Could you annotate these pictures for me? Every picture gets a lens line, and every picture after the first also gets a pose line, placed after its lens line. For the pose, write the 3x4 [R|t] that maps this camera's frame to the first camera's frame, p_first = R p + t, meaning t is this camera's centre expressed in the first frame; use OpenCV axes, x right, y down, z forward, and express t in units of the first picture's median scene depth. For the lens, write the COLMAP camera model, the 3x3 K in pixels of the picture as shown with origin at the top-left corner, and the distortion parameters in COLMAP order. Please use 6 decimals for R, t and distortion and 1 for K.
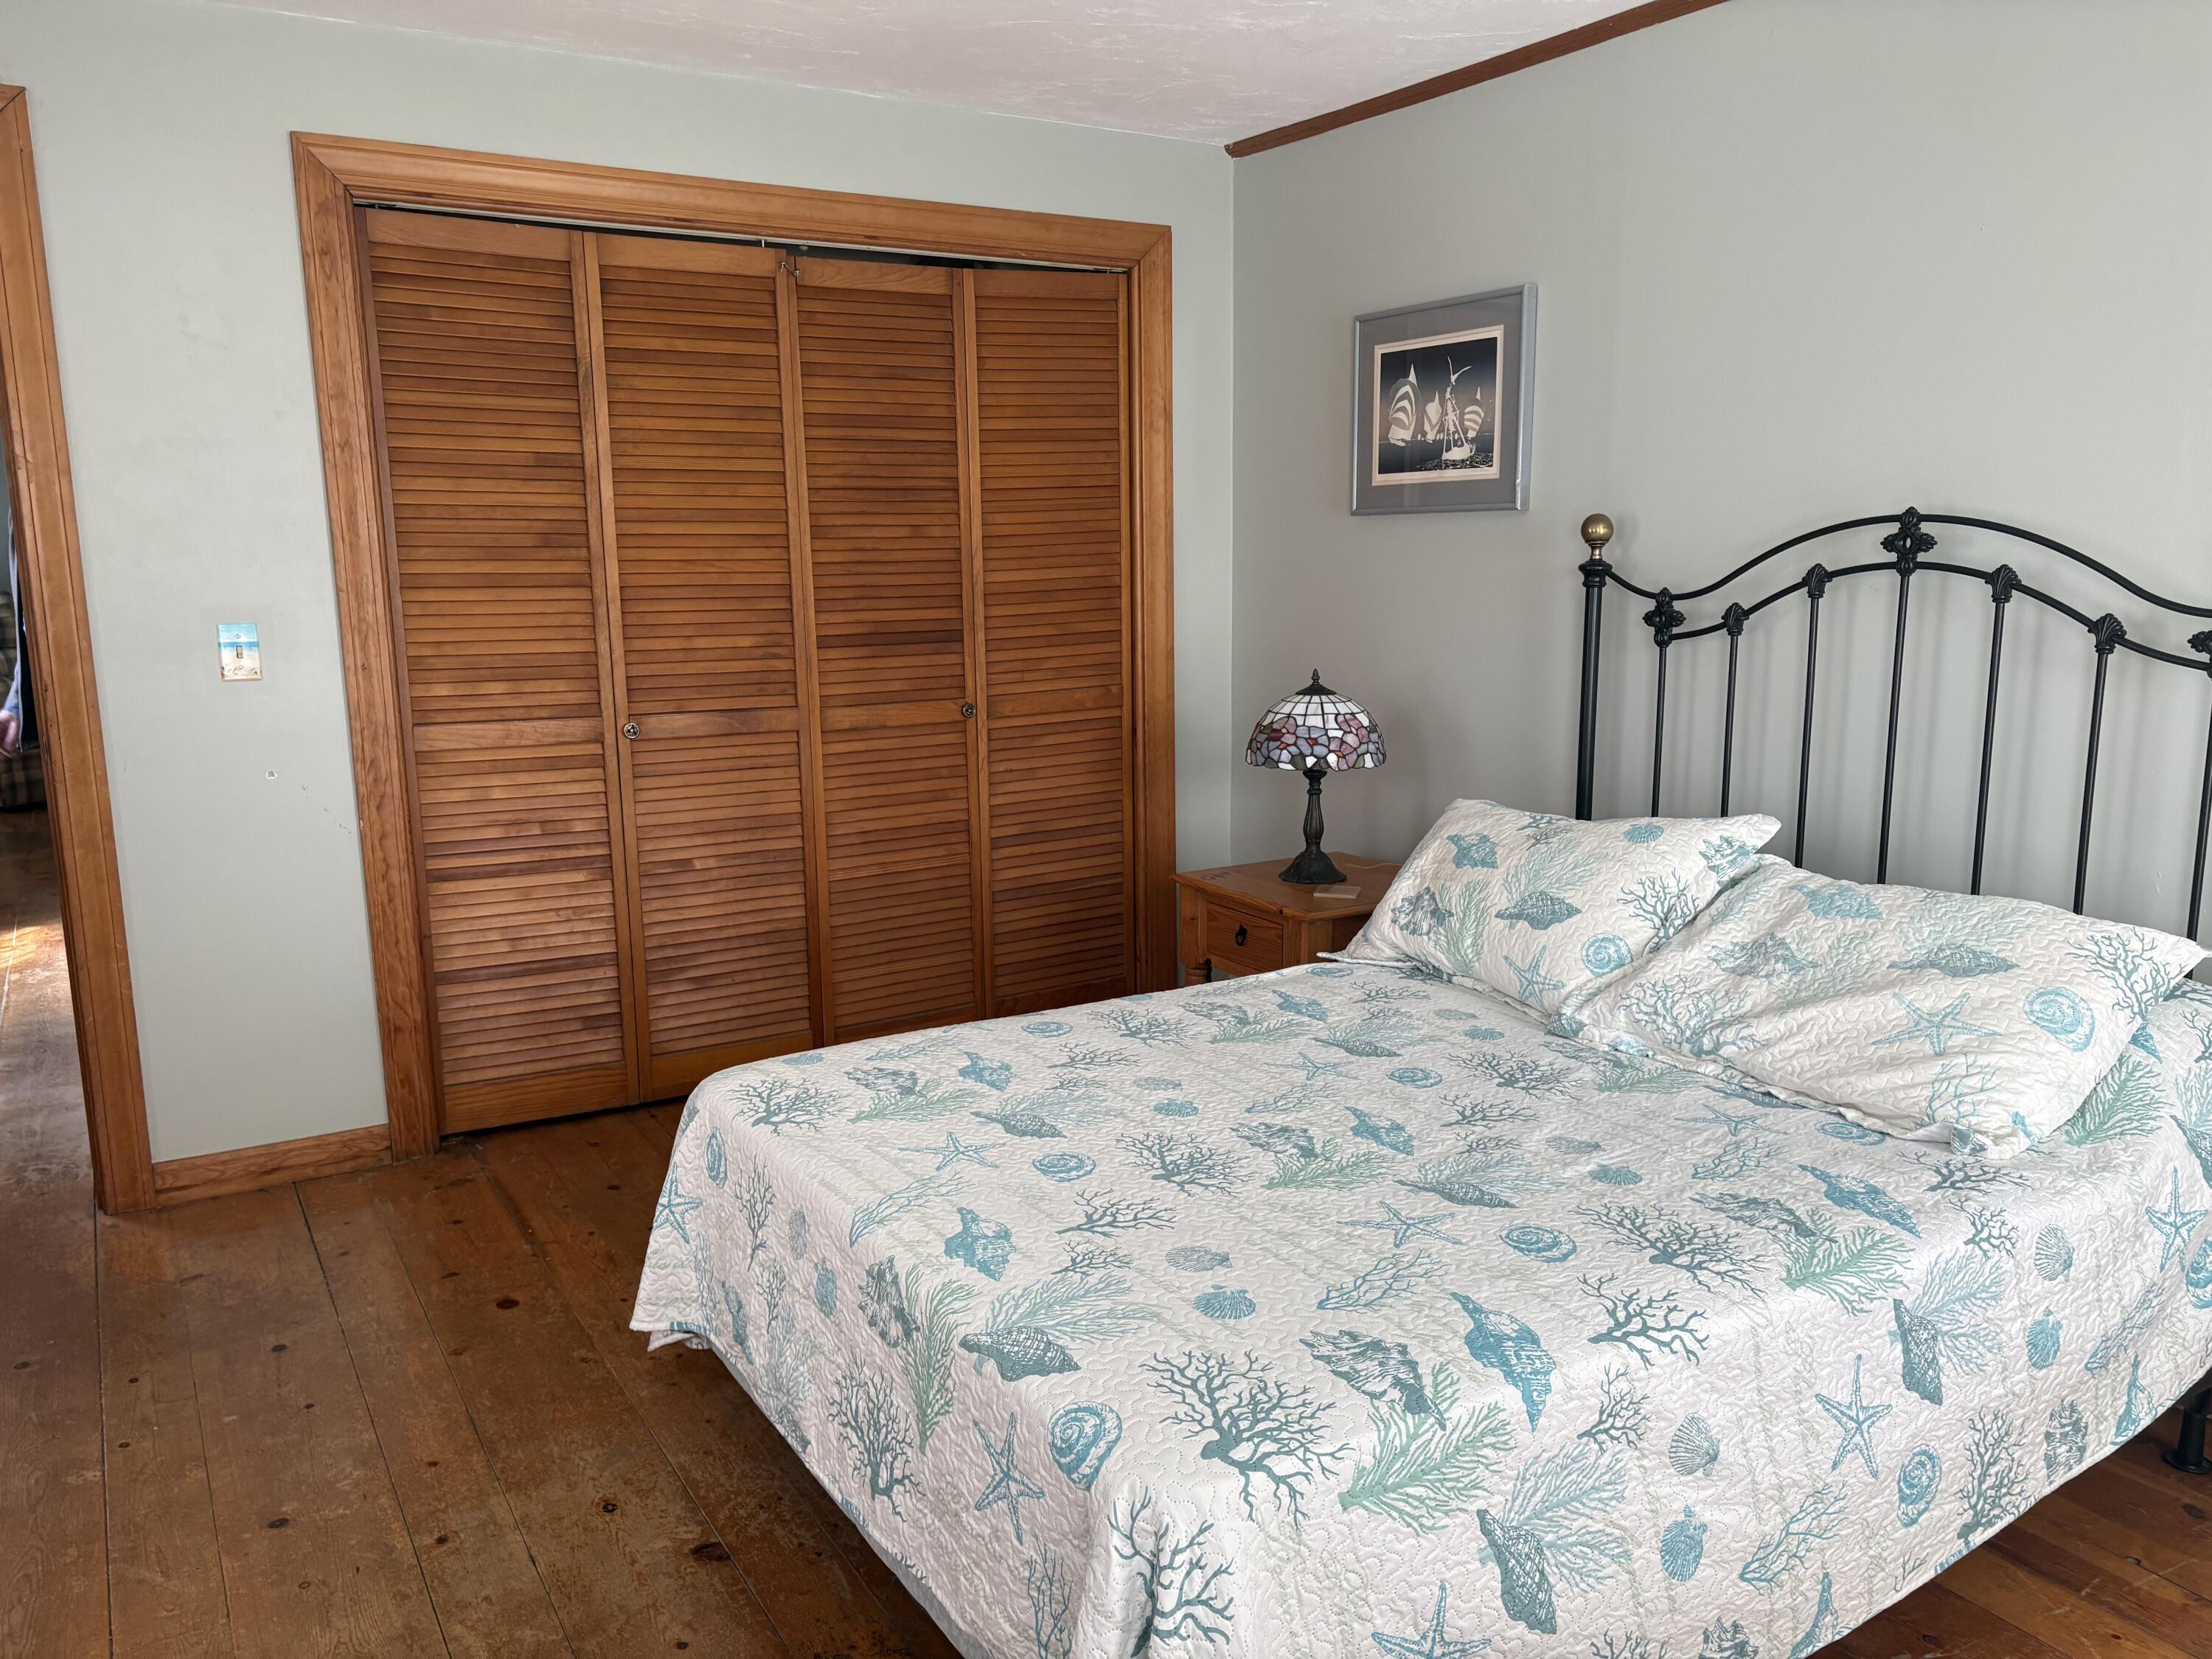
lens RADIAL K [[1669.5, 0, 1109.2], [0, 1669.5, 830.6], [0, 0, 1]] dist [0.038646, -0.008159]
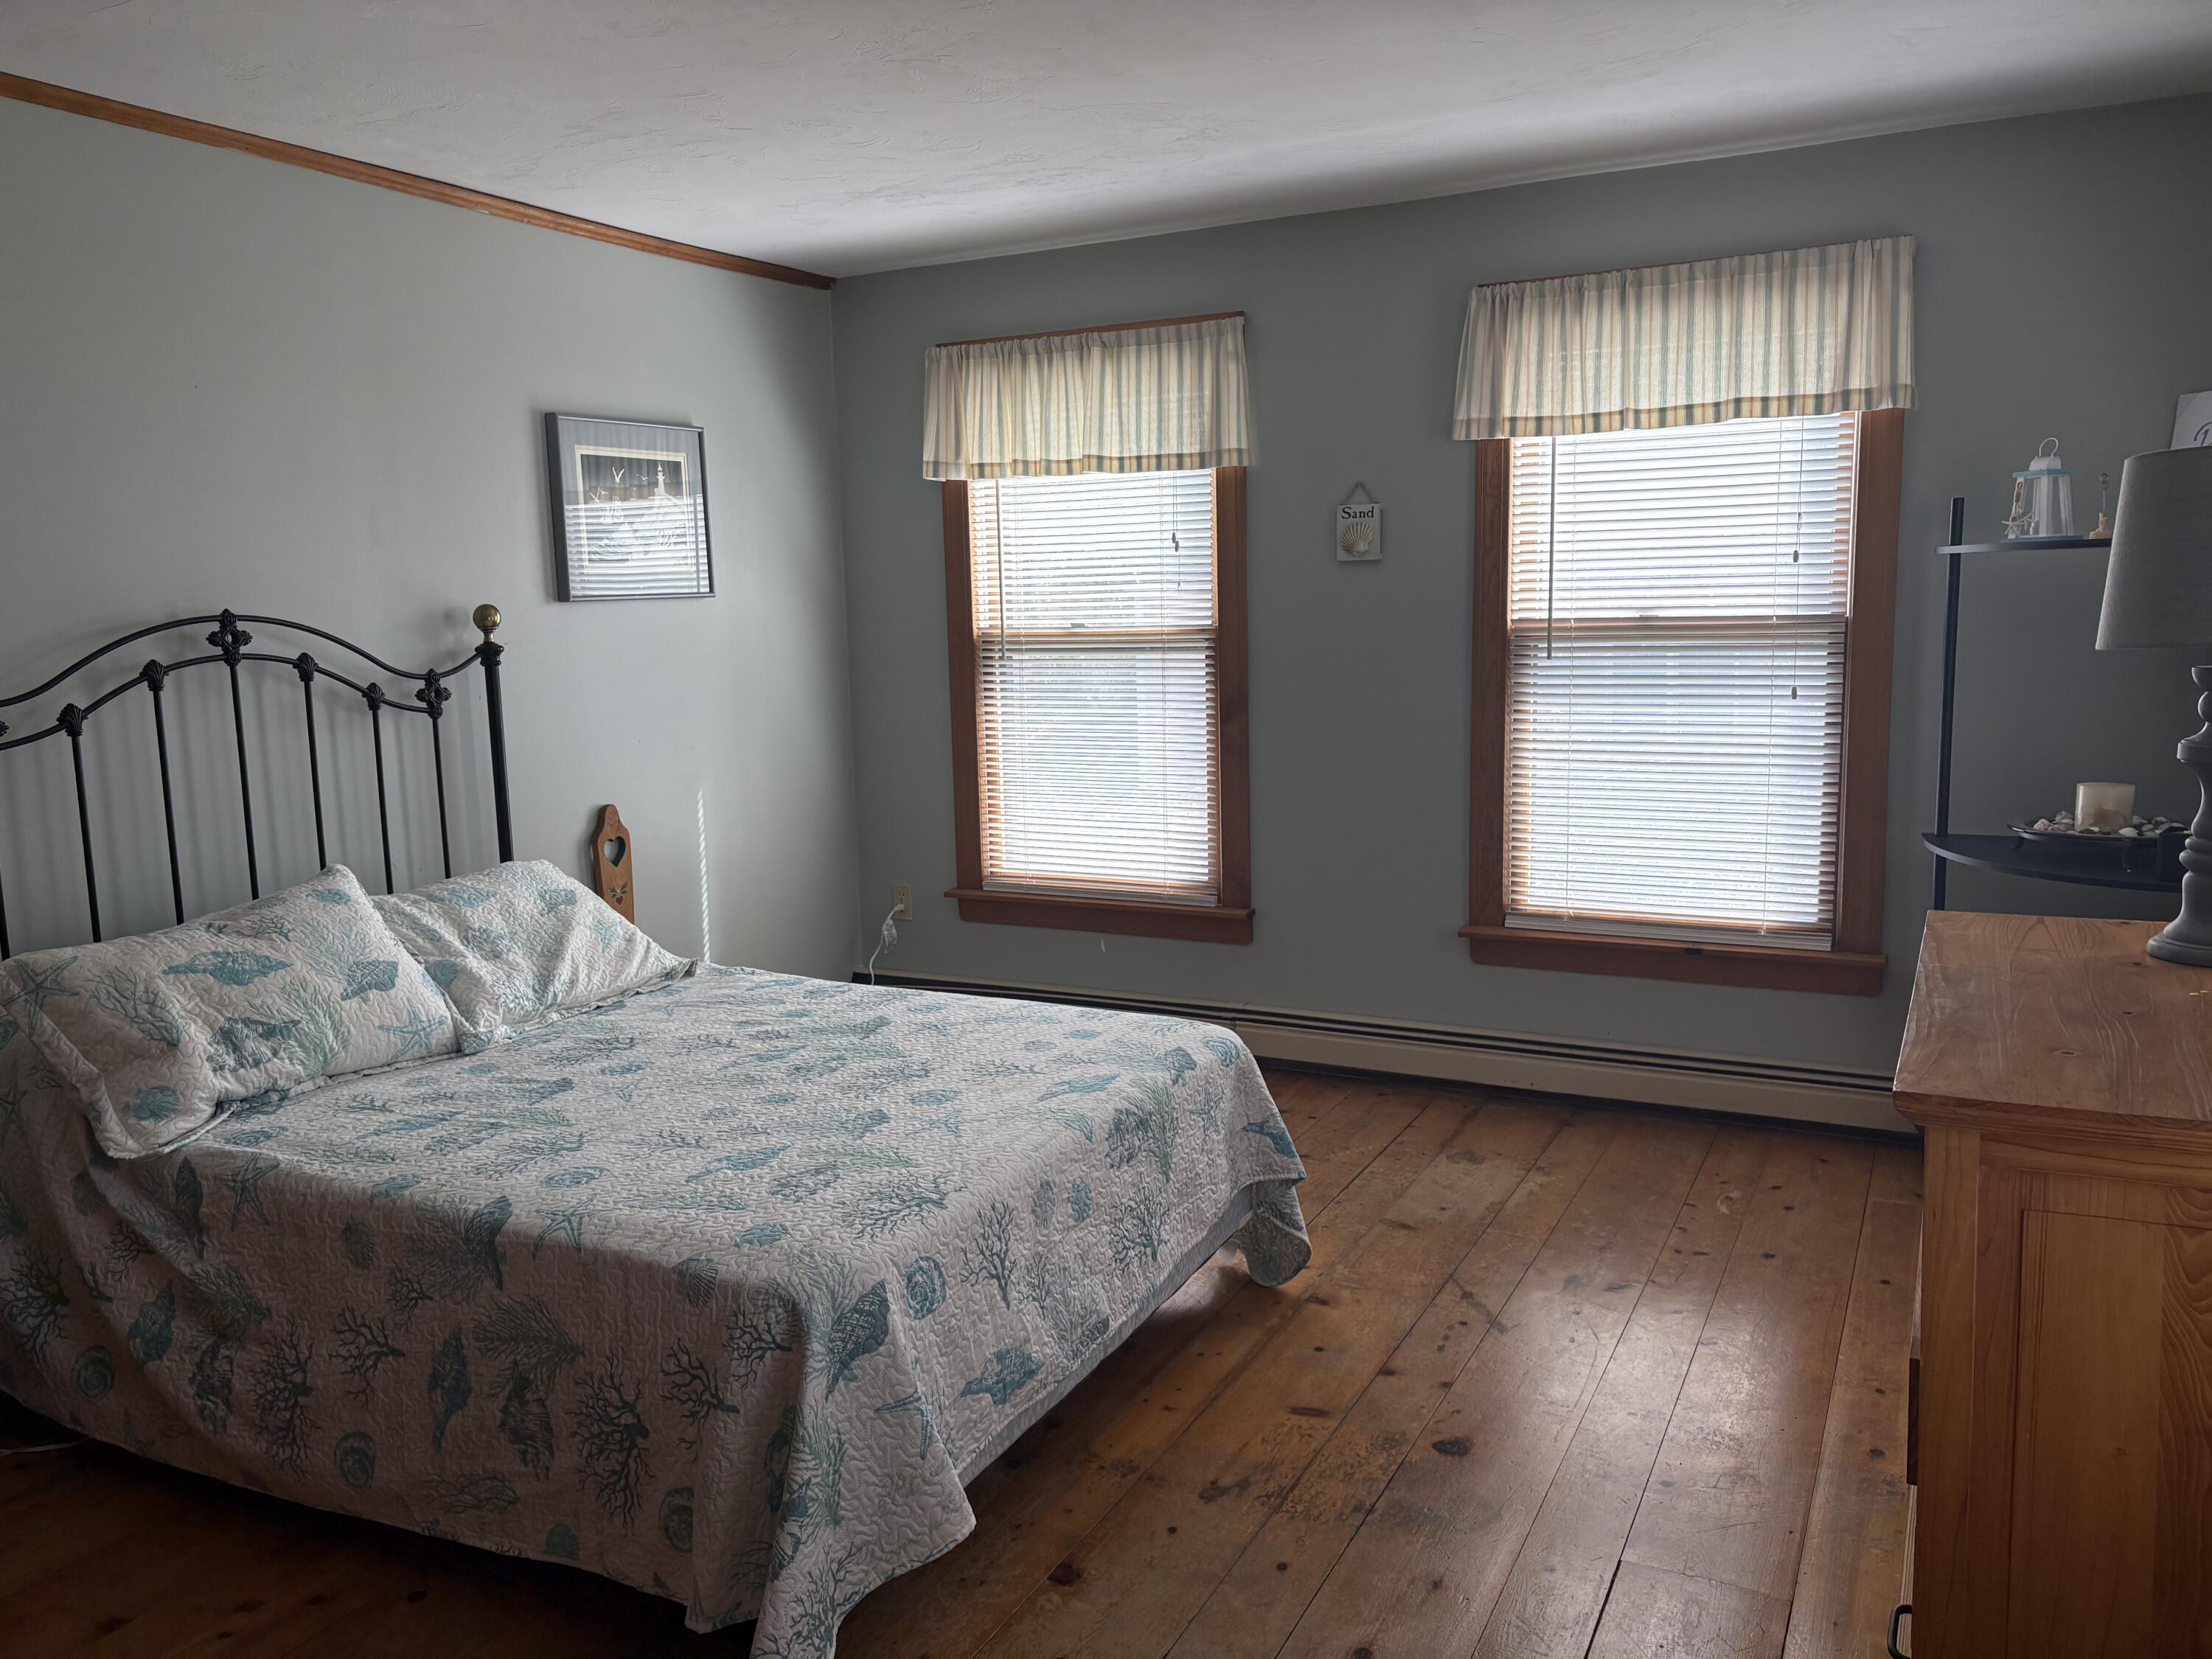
lens RADIAL K [[1669.5, 0, 1108.6], [0, 1669.5, 827.2], [0, 0, 1]] dist [0.038646, -0.008159]
pose [[-0.535668, -0.091731, 0.839432, -0.929392], [0.177316, 0.959700, 0.218024, -0.204166], [-0.825602, 0.265633, -0.497815, 1.183648]]
